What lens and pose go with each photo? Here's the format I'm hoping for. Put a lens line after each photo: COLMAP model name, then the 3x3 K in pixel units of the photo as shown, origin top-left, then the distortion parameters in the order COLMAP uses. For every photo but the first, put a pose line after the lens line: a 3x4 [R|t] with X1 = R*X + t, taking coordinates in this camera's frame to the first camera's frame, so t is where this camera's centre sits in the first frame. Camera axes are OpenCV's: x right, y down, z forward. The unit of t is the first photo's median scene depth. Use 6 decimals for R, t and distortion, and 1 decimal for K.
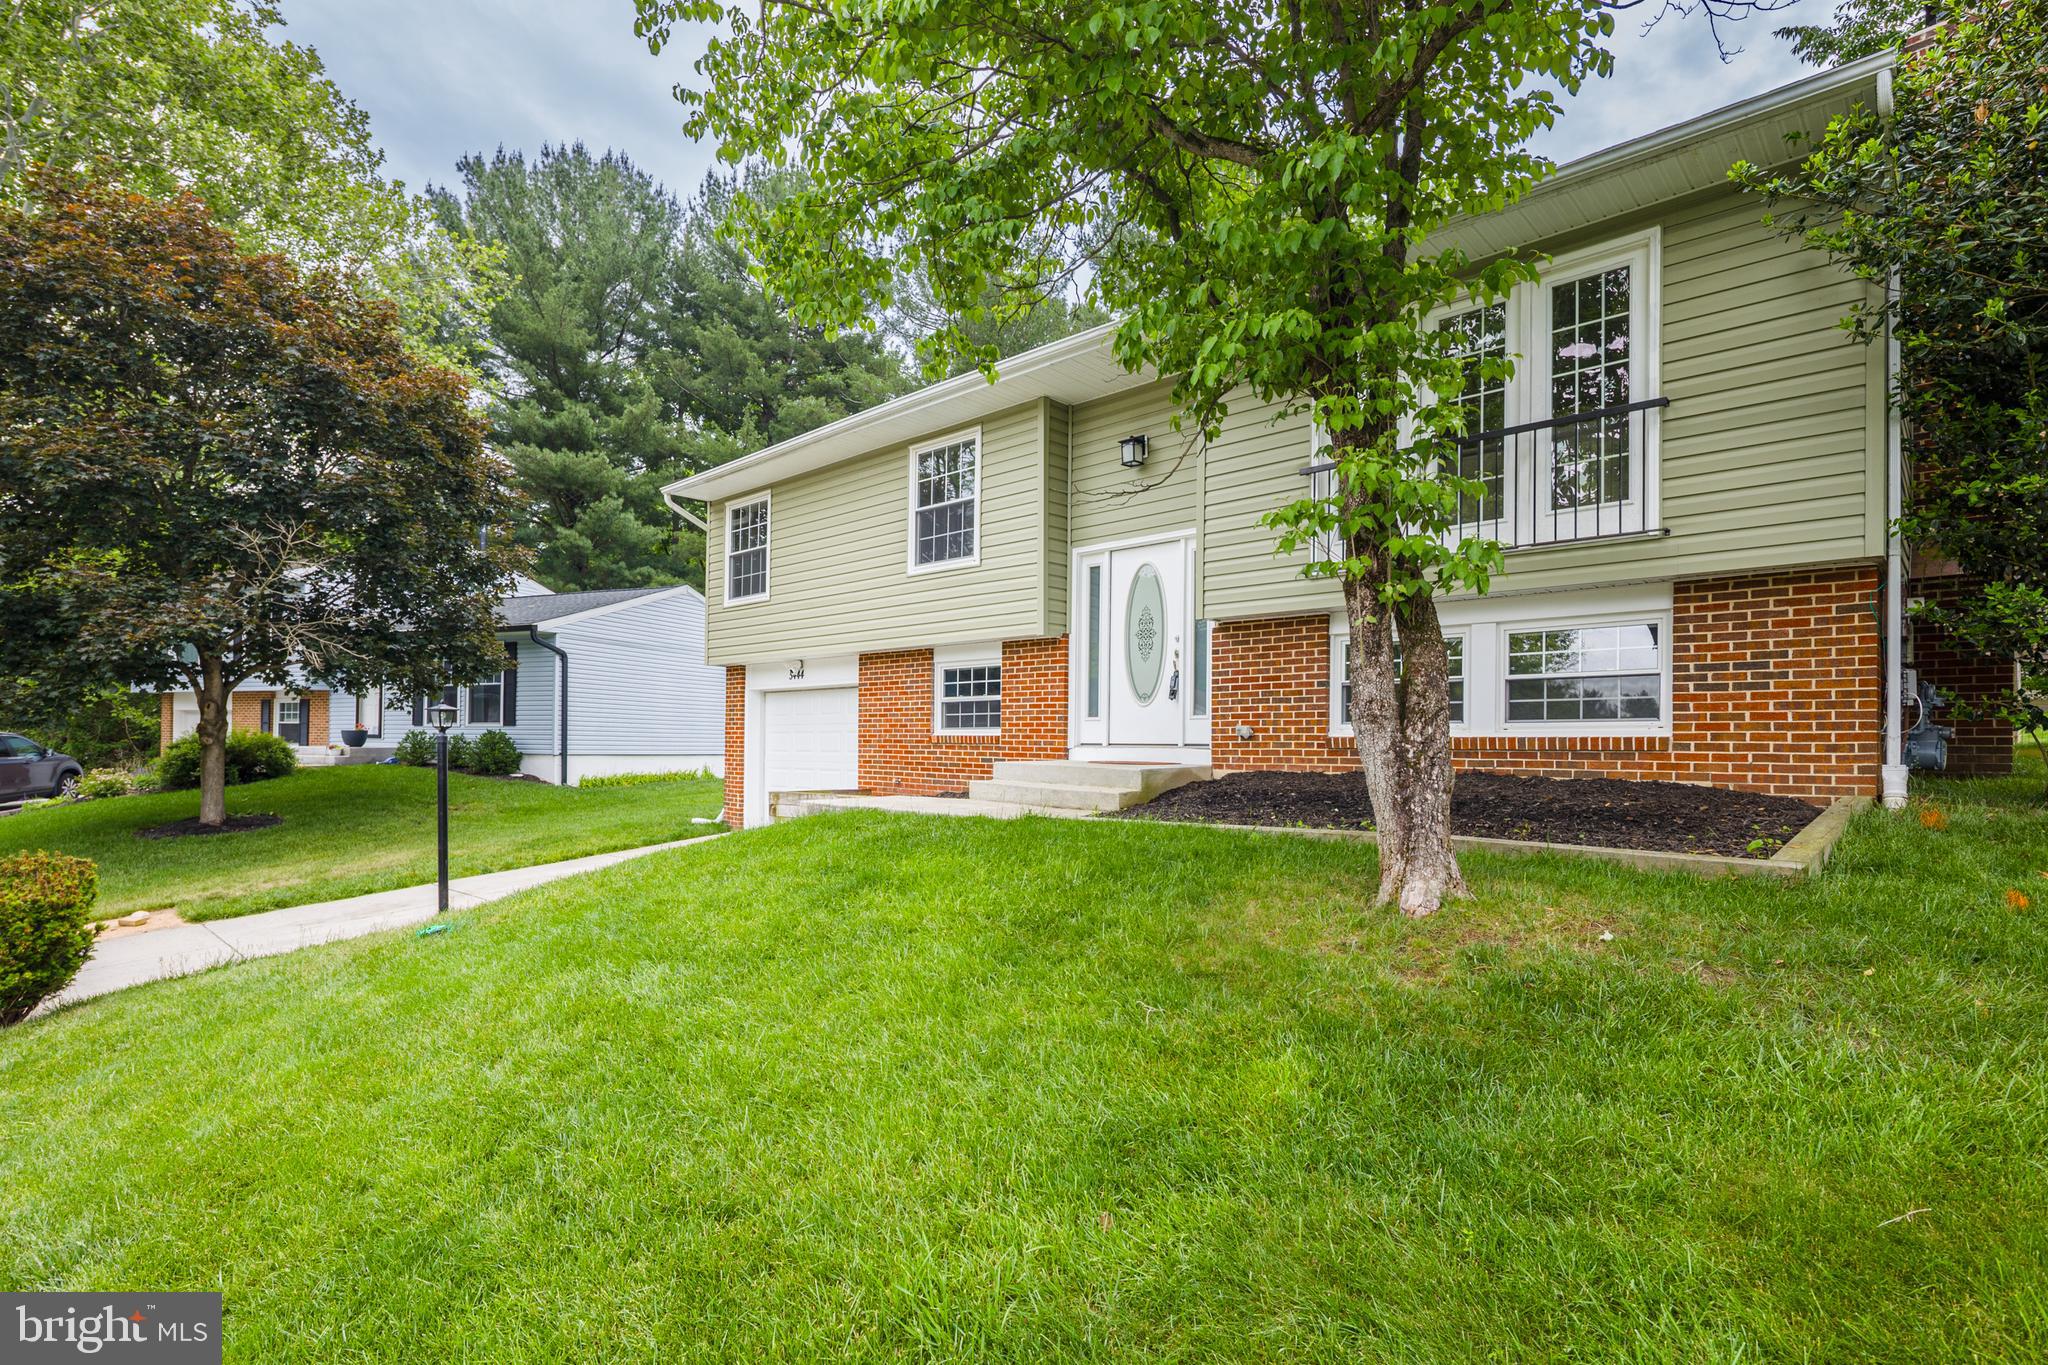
lens RADIAL K [[1004.2, 0, 1031.3], [0, 1004.2, 674.7], [0, 0, 1]] dist [-0.000796, -0.000107]
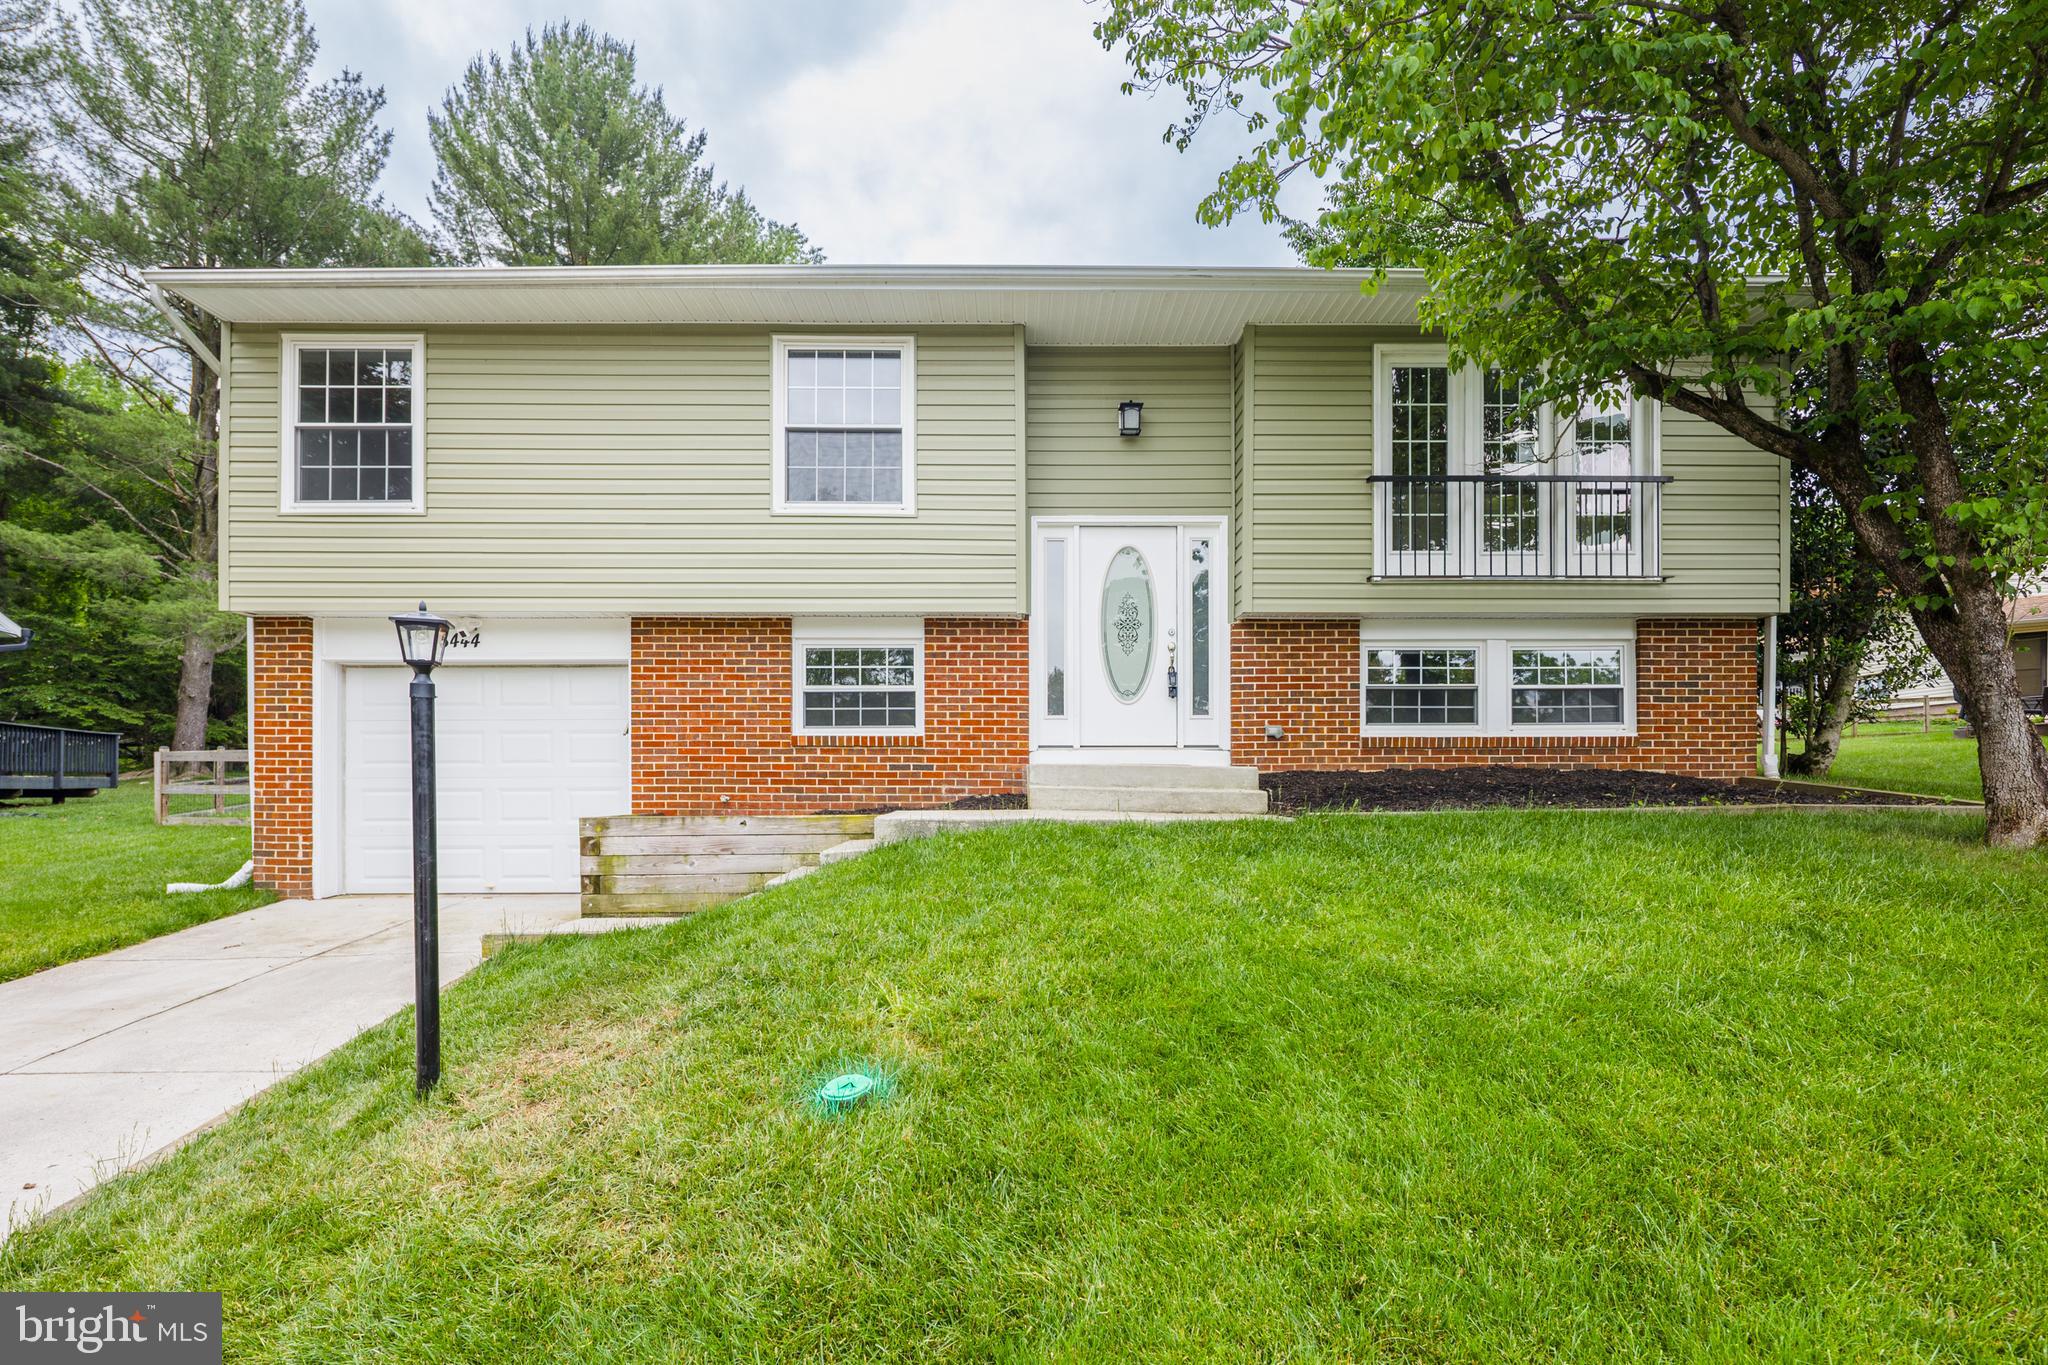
lens RADIAL K [[901.7, 0, 1022.3], [0, 901.7, 711.0], [0, 0, 1]] dist [0.000753, -0.000006]
pose [[0.723429, 0.017629, 0.690173, -0.585457], [-0.040804, 0.999018, 0.017252, 0.031662], [-0.689192, -0.040642, 0.723438, 0.539131]]
